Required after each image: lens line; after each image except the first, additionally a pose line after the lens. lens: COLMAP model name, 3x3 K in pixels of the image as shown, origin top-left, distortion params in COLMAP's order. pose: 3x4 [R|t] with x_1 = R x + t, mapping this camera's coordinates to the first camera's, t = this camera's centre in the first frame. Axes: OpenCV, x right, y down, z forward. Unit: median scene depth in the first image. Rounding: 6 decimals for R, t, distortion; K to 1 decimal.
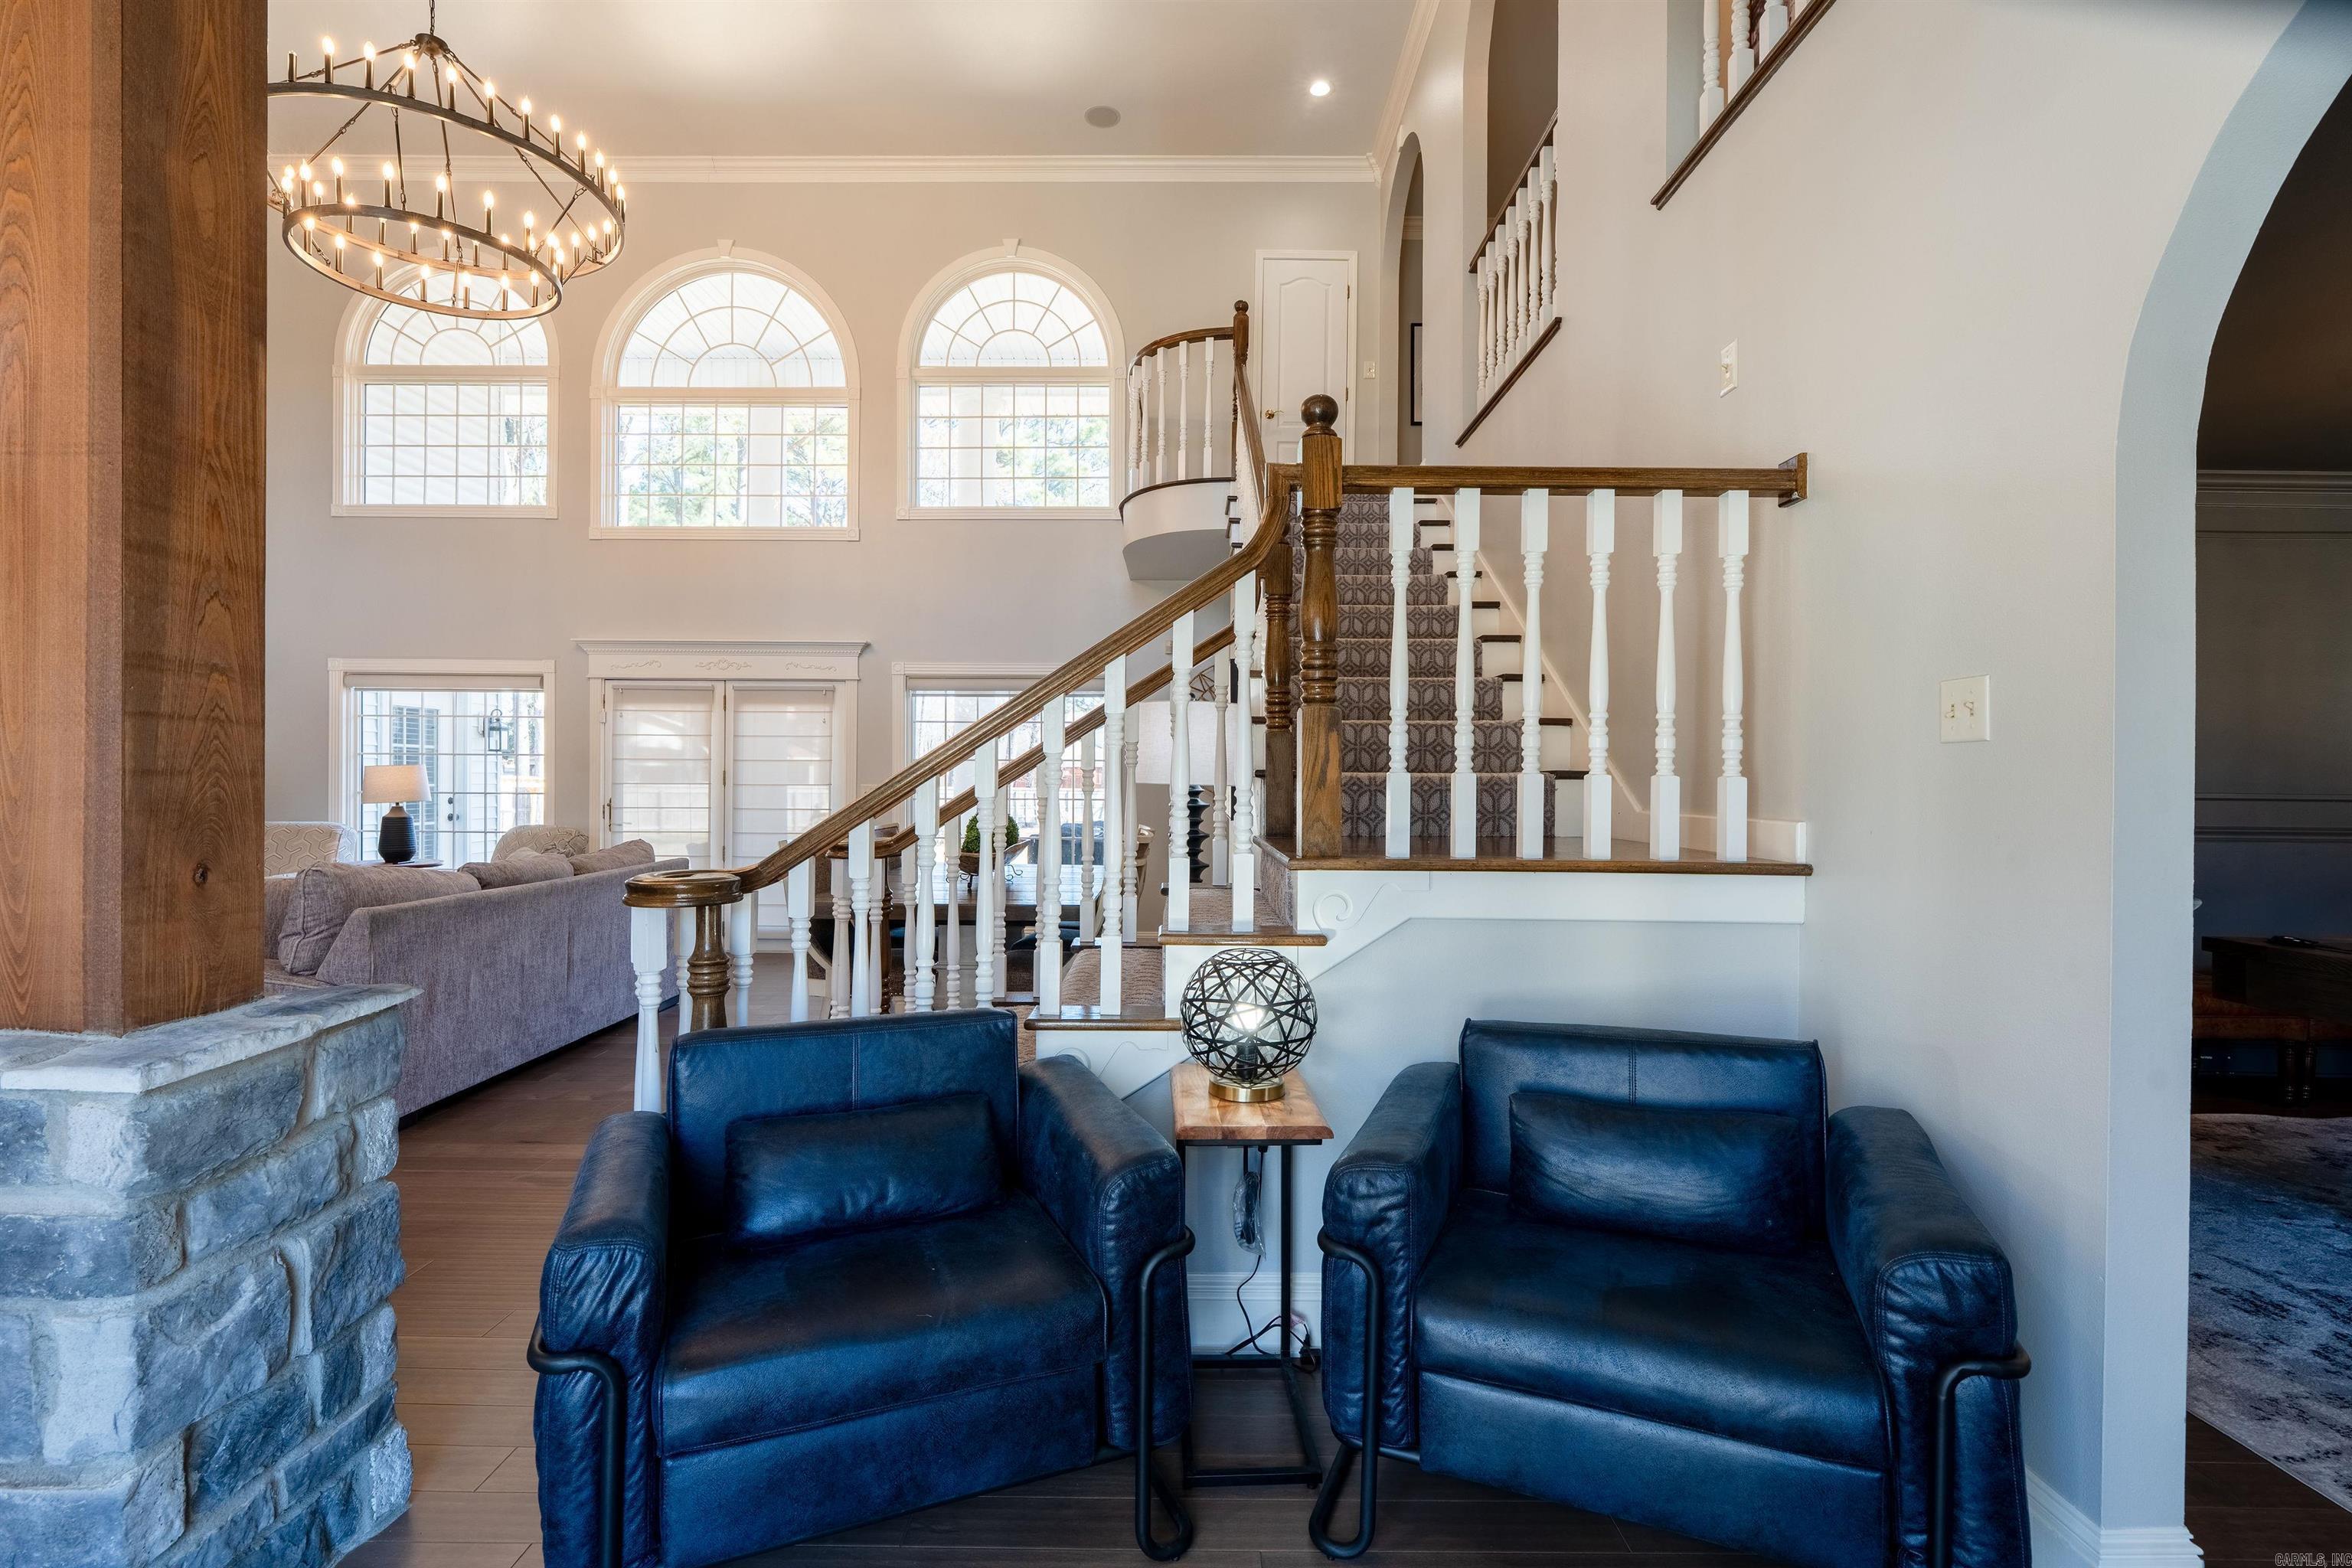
lens RADIAL K [[1053.9, 0, 1175.4], [0, 1053.9, 783.5], [0, 0, 1]] dist [-0.008979, 0.003826]
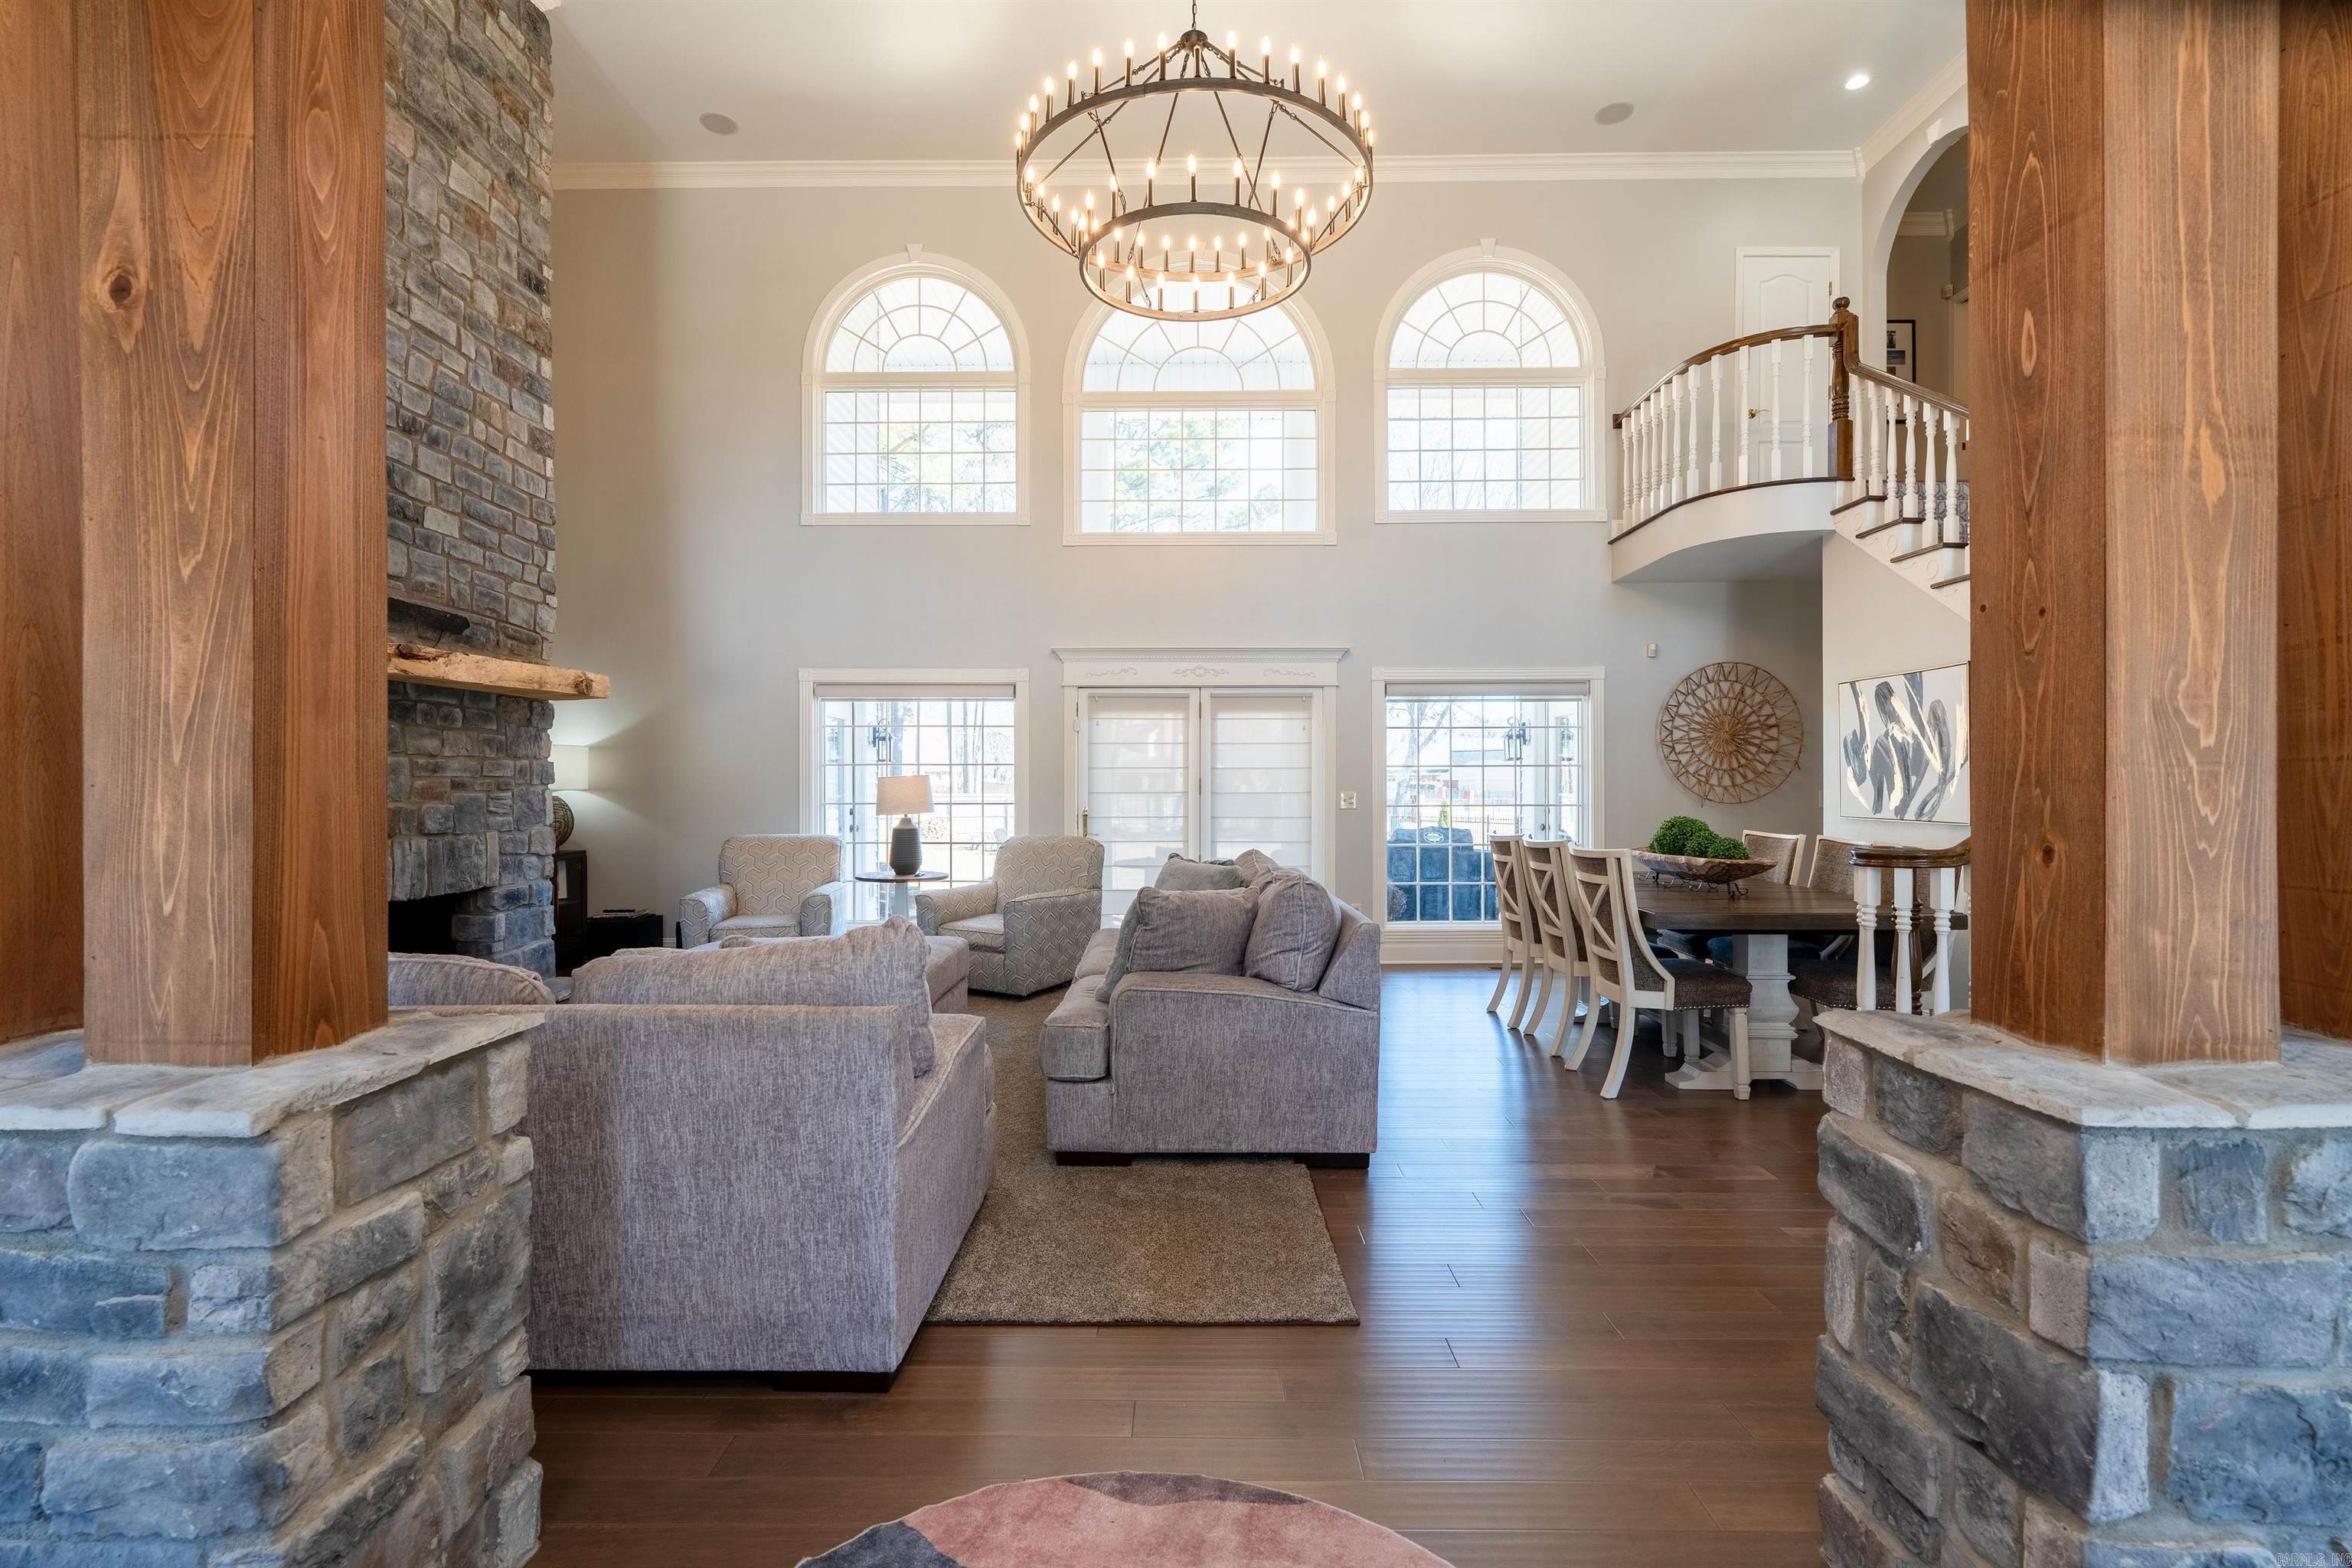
lens RADIAL K [[1053.9, 0, 1173.3], [0, 1053.9, 786.5], [0, 0, 1]] dist [-0.008979, 0.003826]
pose [[0.999929, -0.008253, -0.008574, -0.524165], [0.008231, 0.999963, -0.002659, -0.003241], [0.008595, 0.002588, 0.999960, 0.012889]]
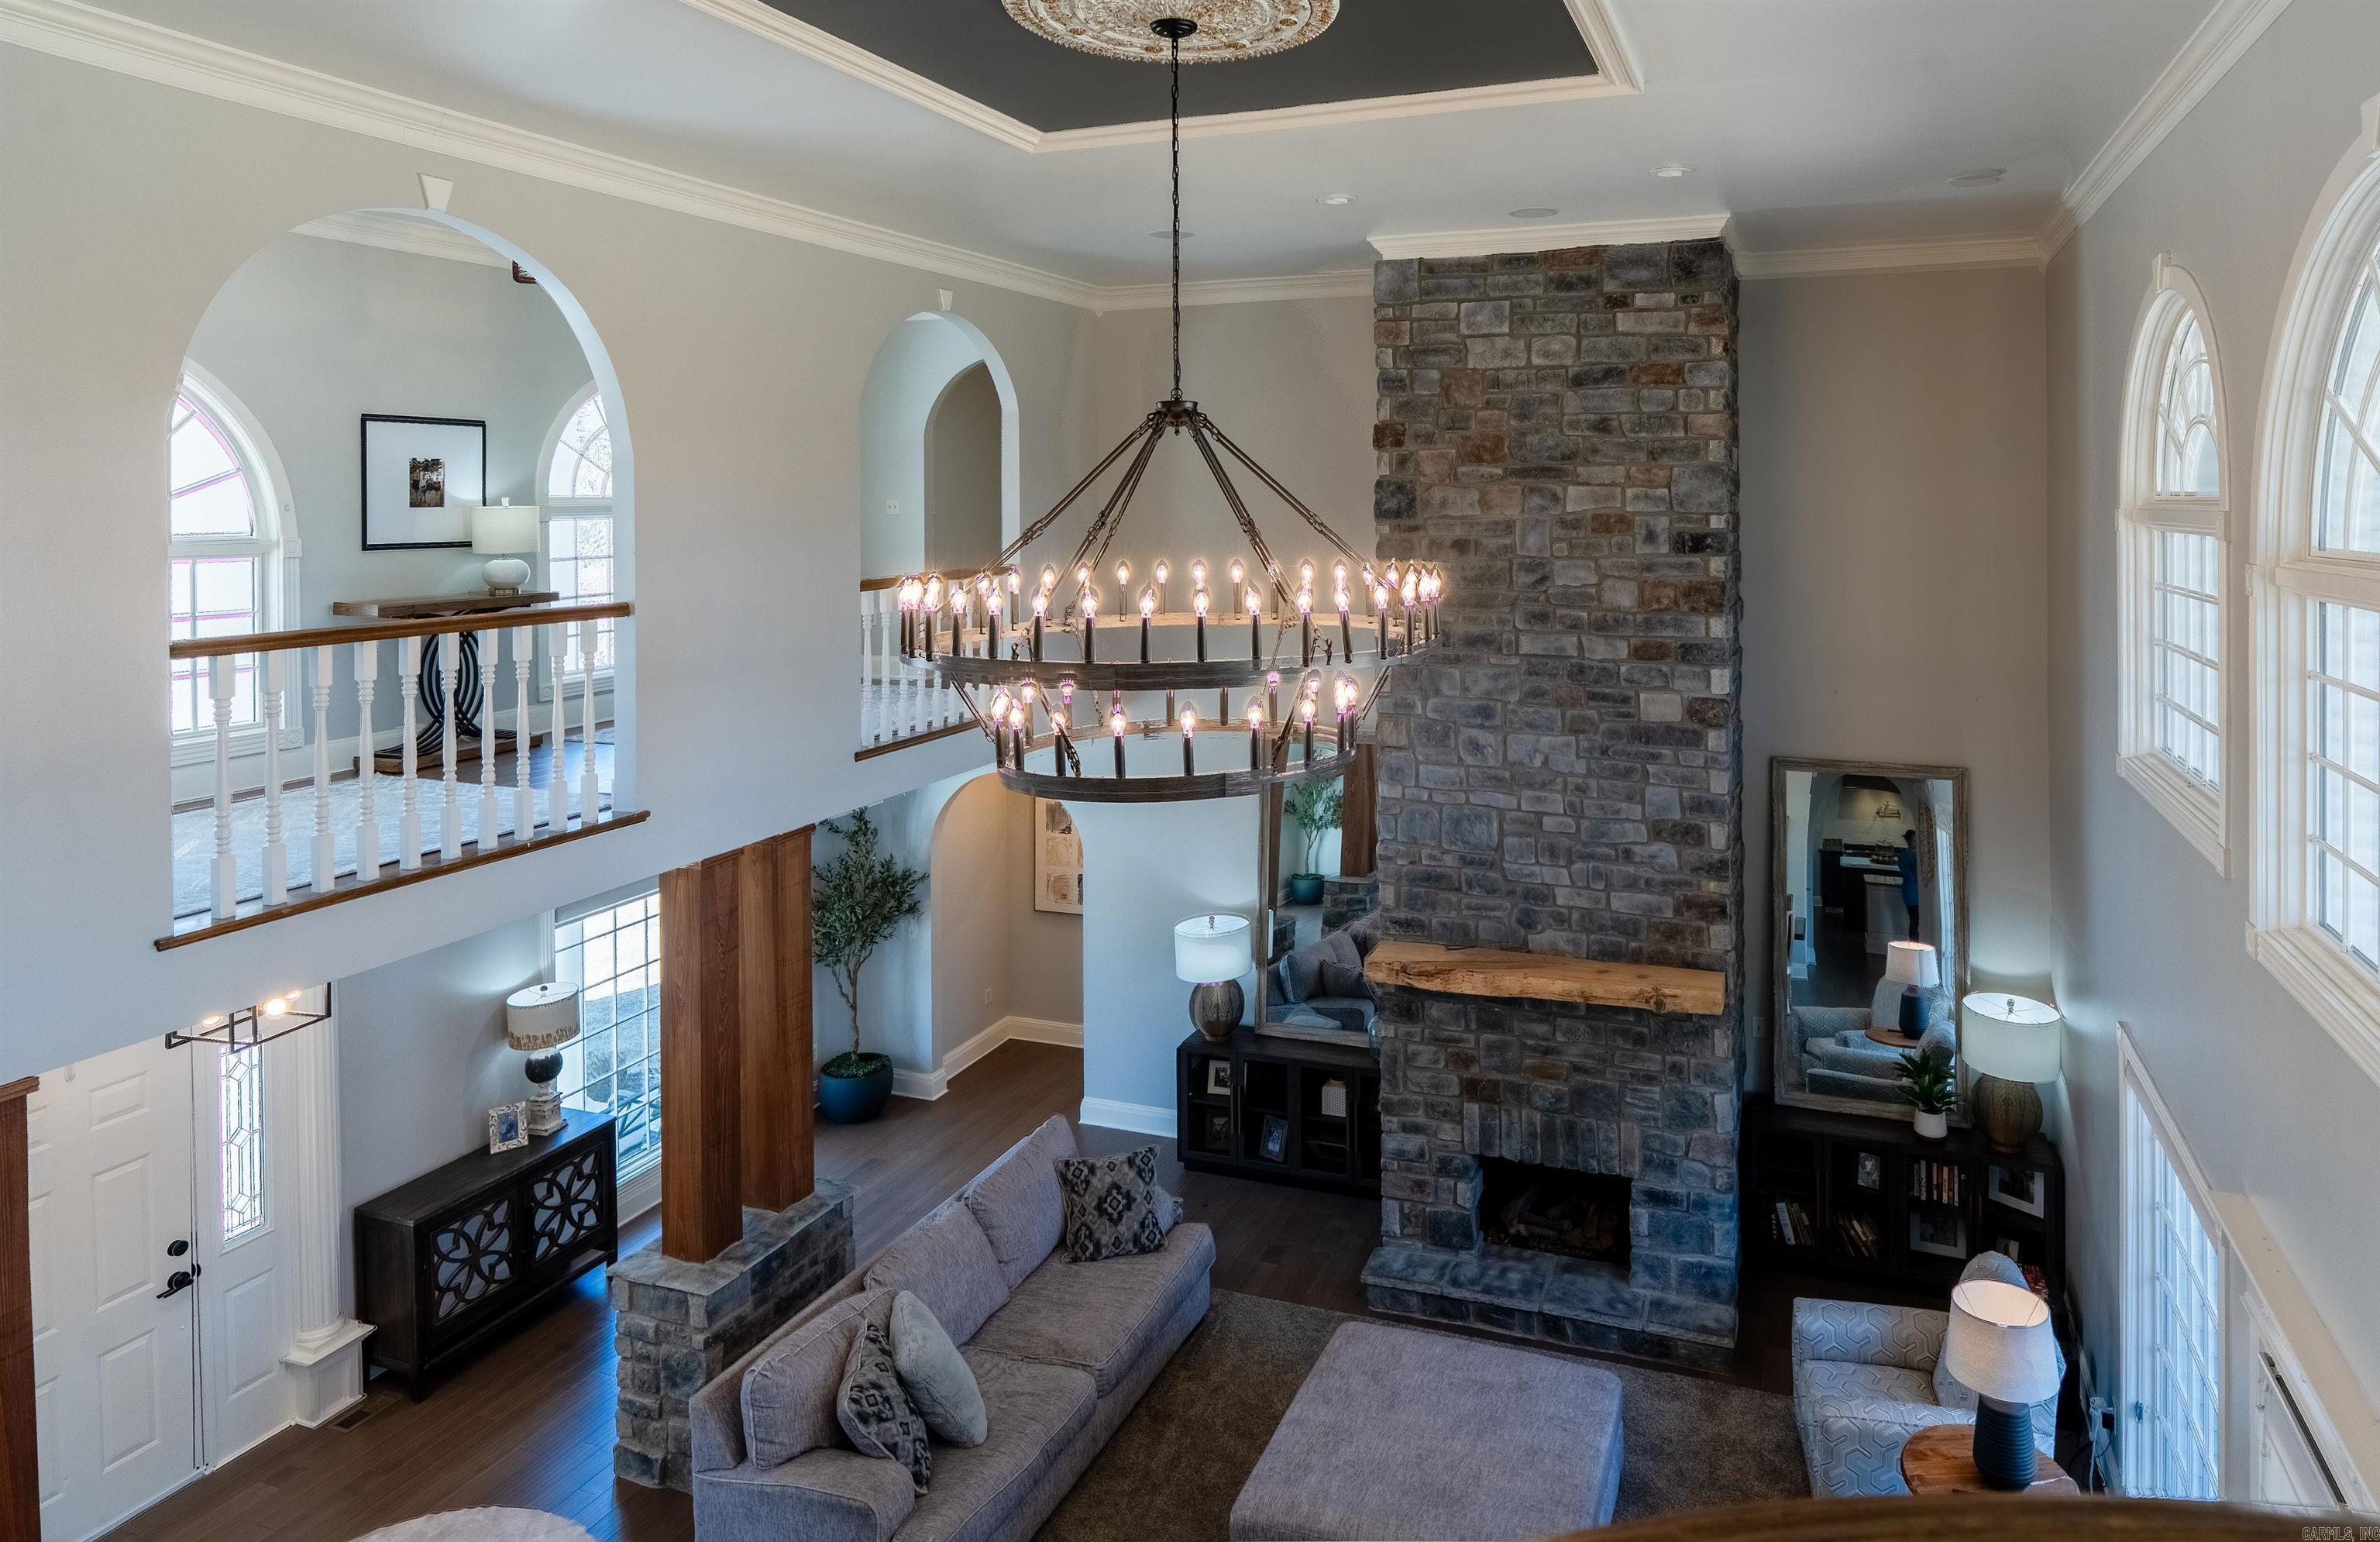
lens RADIAL K [[1423.9, 0, 1339.4], [0, 1423.9, 482.5], [0, 0, 1]] dist [0.014499, -0.003032]
pose [[-0.317698, -0.010177, -0.948137, 0.087222], [-0.000512, 0.999944, -0.010562, -0.473623], [0.948192, -0.002870, -0.317685, 0.991298]]
